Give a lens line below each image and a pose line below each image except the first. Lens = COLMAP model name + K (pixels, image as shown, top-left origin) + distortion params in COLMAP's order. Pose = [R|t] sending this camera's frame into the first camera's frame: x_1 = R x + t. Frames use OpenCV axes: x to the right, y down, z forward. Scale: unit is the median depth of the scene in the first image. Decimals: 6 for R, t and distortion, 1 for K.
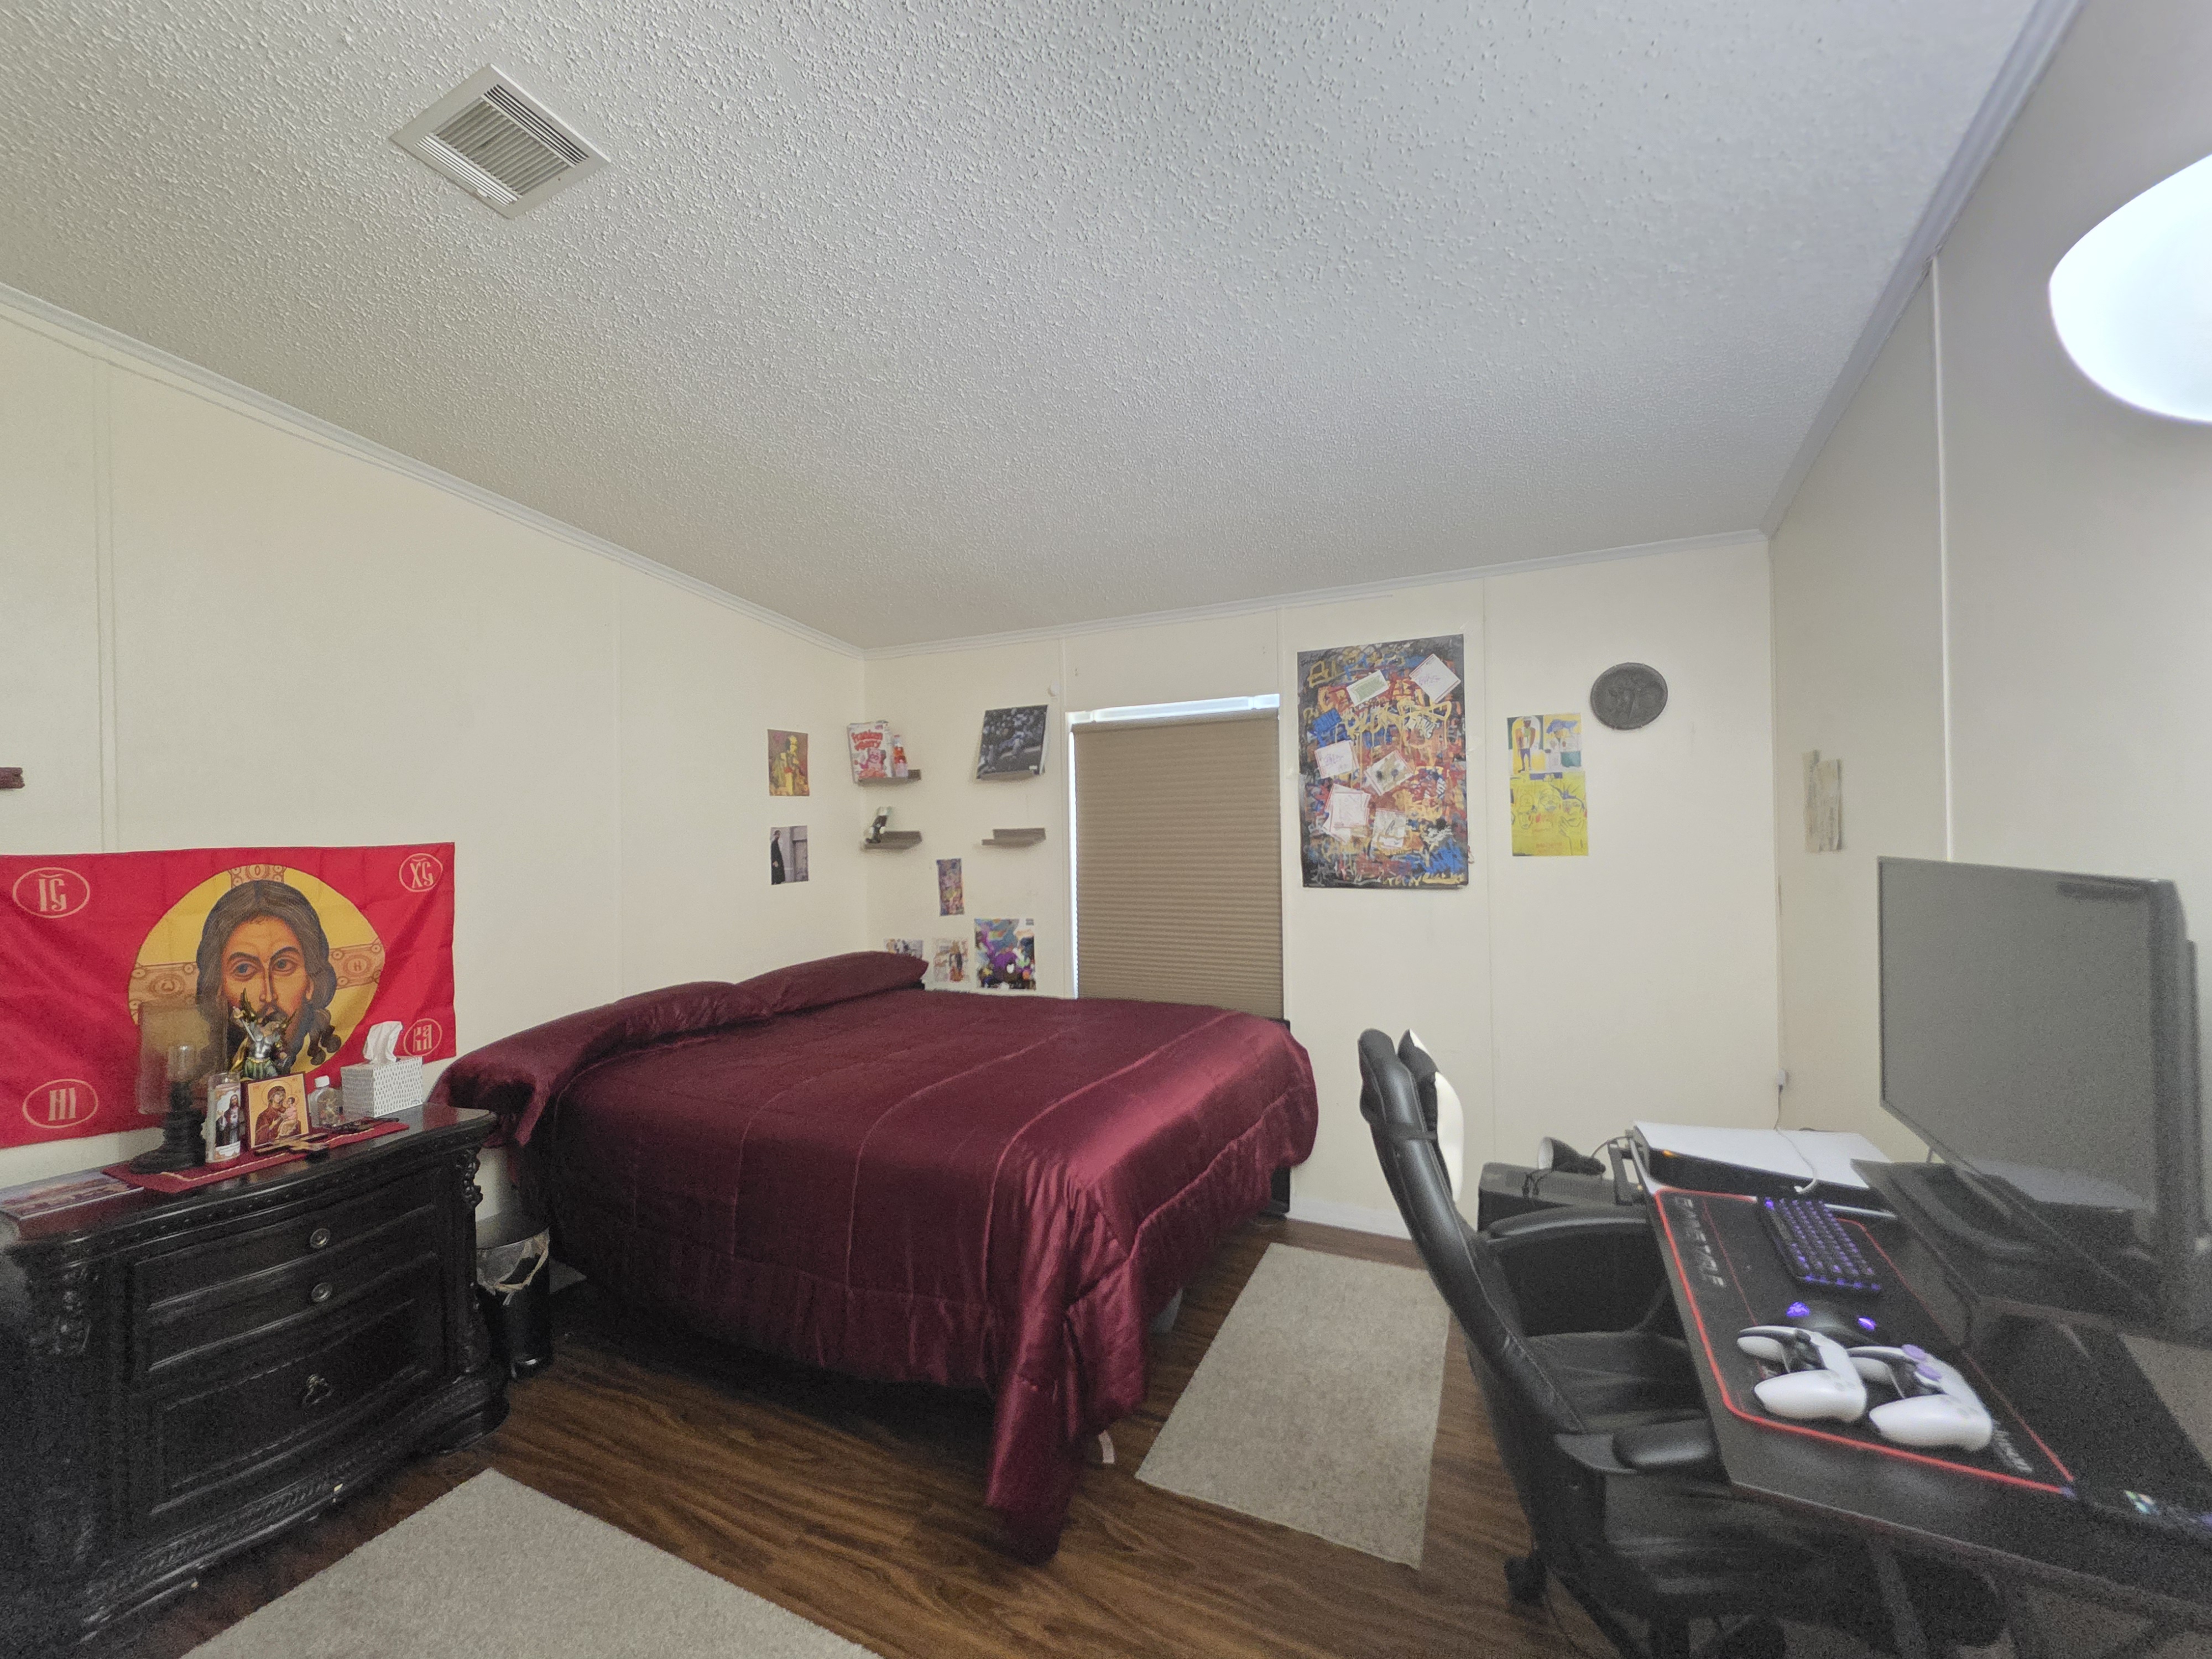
lens RADIAL K [[882.4, 0, 1108.7], [0, 882.4, 838.3], [0, 0, 1]] dist [0.002515, 0.001148]
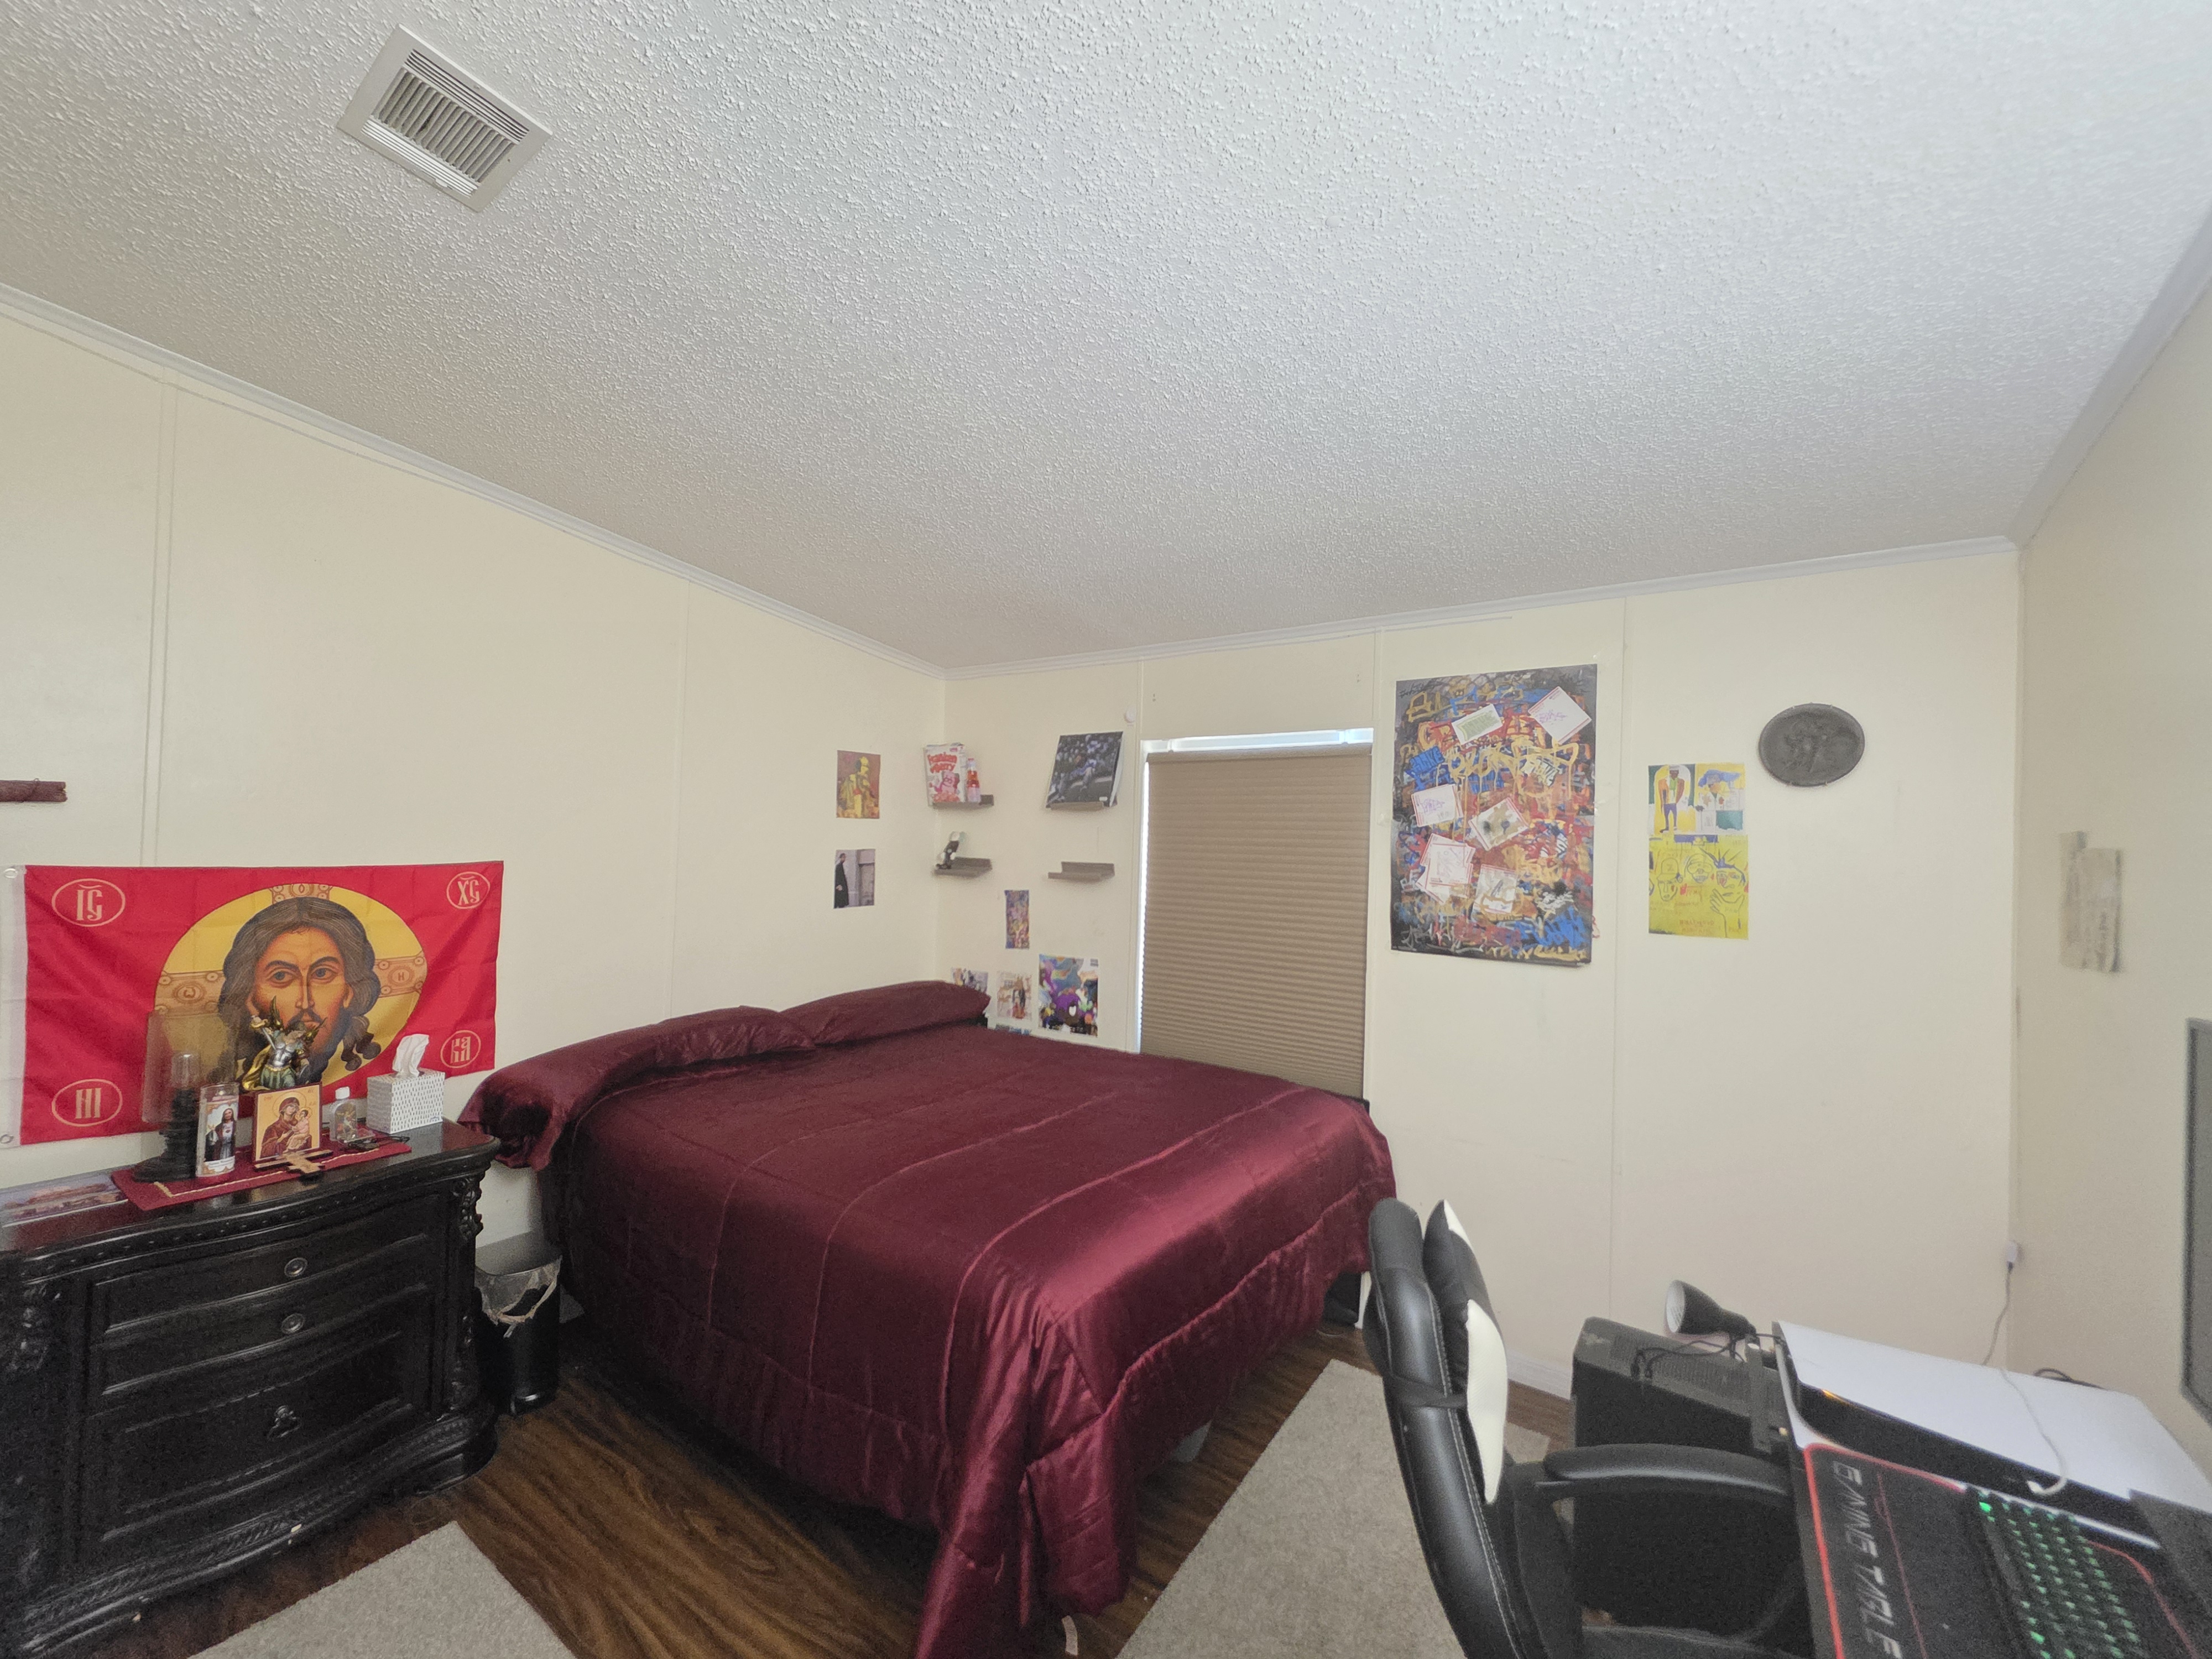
lens RADIAL K [[882.4, 0, 1104.4], [0, 882.4, 842.3], [0, 0, 1]] dist [0.002515, 0.001148]
pose [[0.987221, 0.045336, -0.152776, 0.100514], [-0.047371, 0.998830, -0.009707, -0.042493], [0.152157, 0.016820, 0.988213, 0.134596]]
